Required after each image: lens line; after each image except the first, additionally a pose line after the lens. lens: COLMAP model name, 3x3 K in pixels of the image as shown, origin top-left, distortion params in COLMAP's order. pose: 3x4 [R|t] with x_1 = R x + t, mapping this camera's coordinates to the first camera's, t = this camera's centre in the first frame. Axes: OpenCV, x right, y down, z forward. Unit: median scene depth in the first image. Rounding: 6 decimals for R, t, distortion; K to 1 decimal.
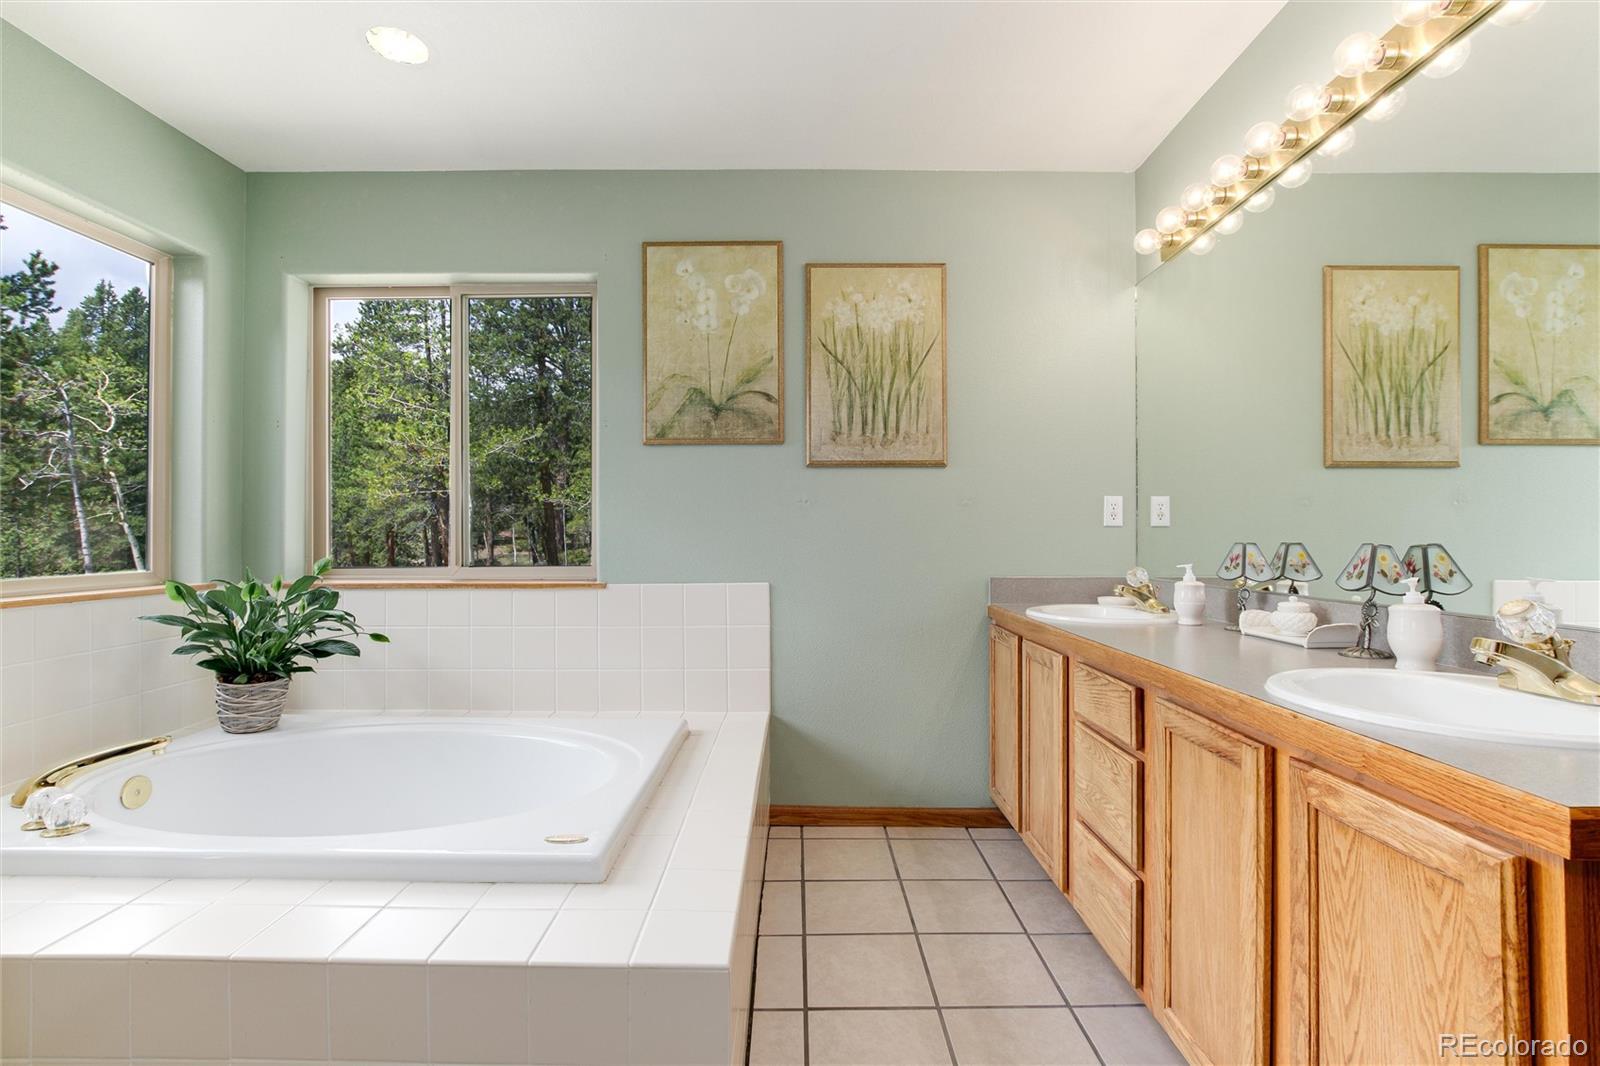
lens RADIAL K [[734.3, 0, 796.4], [0, 734.3, 525.9], [0, 0, 1]] dist [-0.018911, 0.004382]
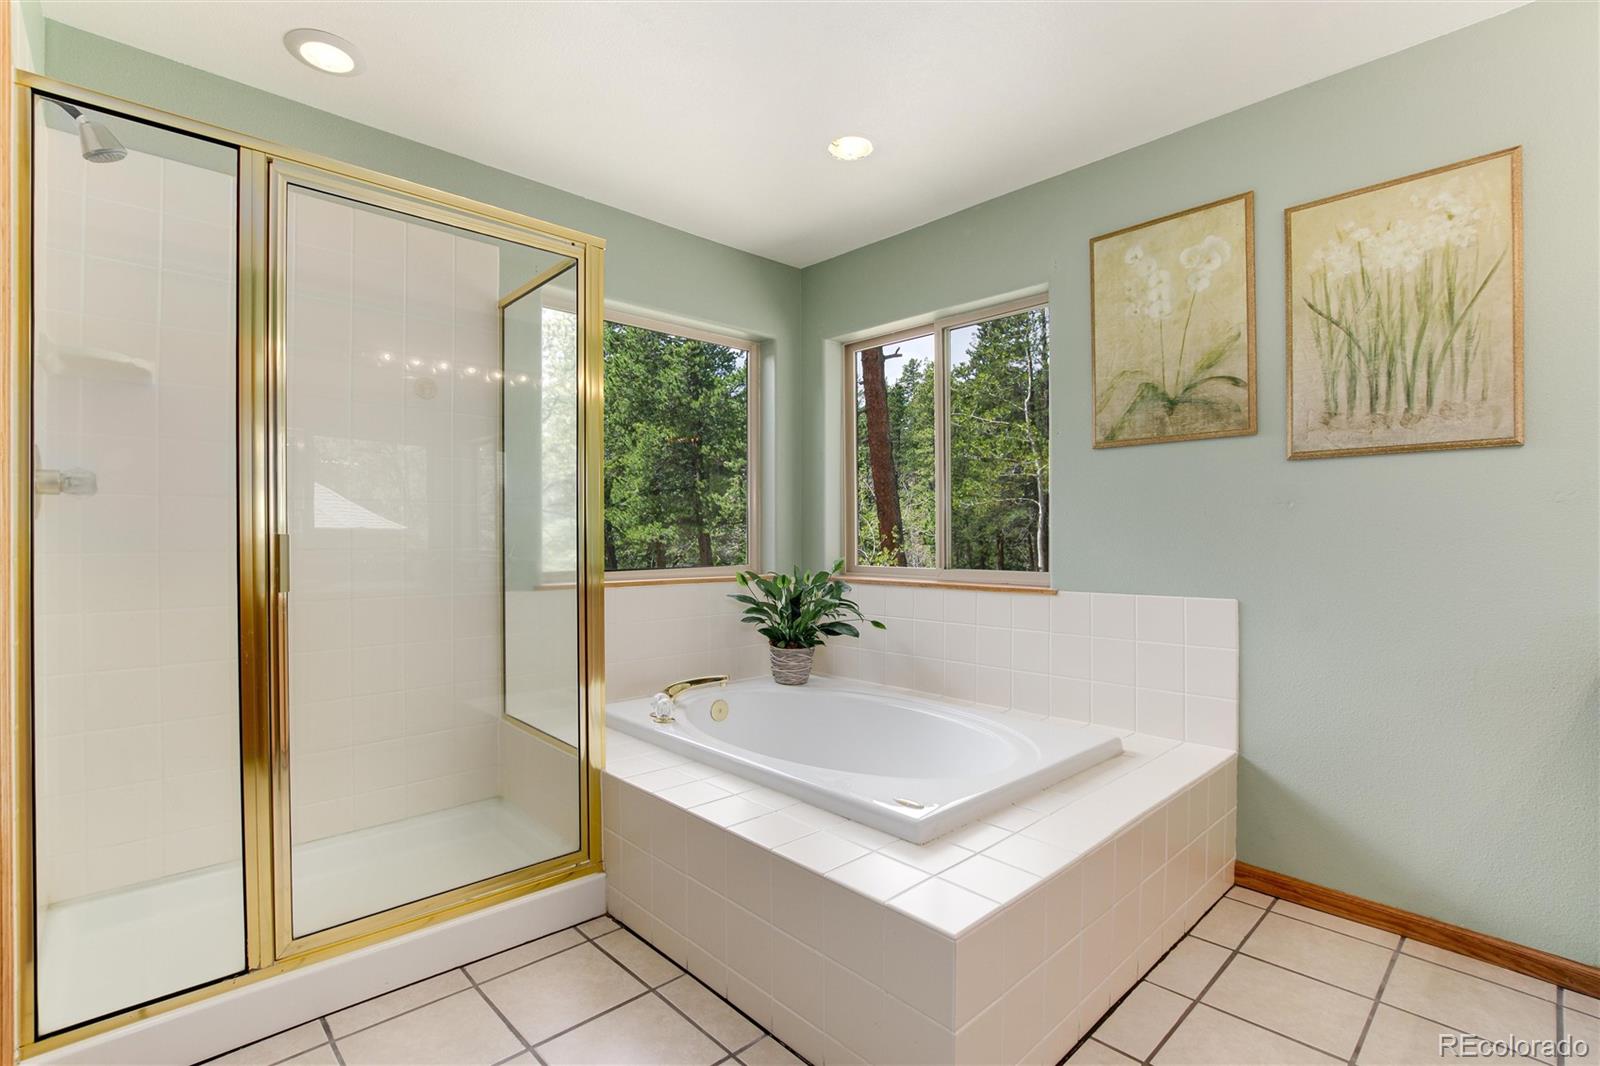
lens RADIAL K [[734.3, 0, 748.5], [0, 734.3, 540.8], [0, 0, 1]] dist [-0.018911, 0.004382]
pose [[0.672485, 0.006243, -0.740084, 0.211887], [0.003199, 0.999931, 0.011341, -0.002282], [0.740103, -0.009994, 0.672419, 0.016212]]
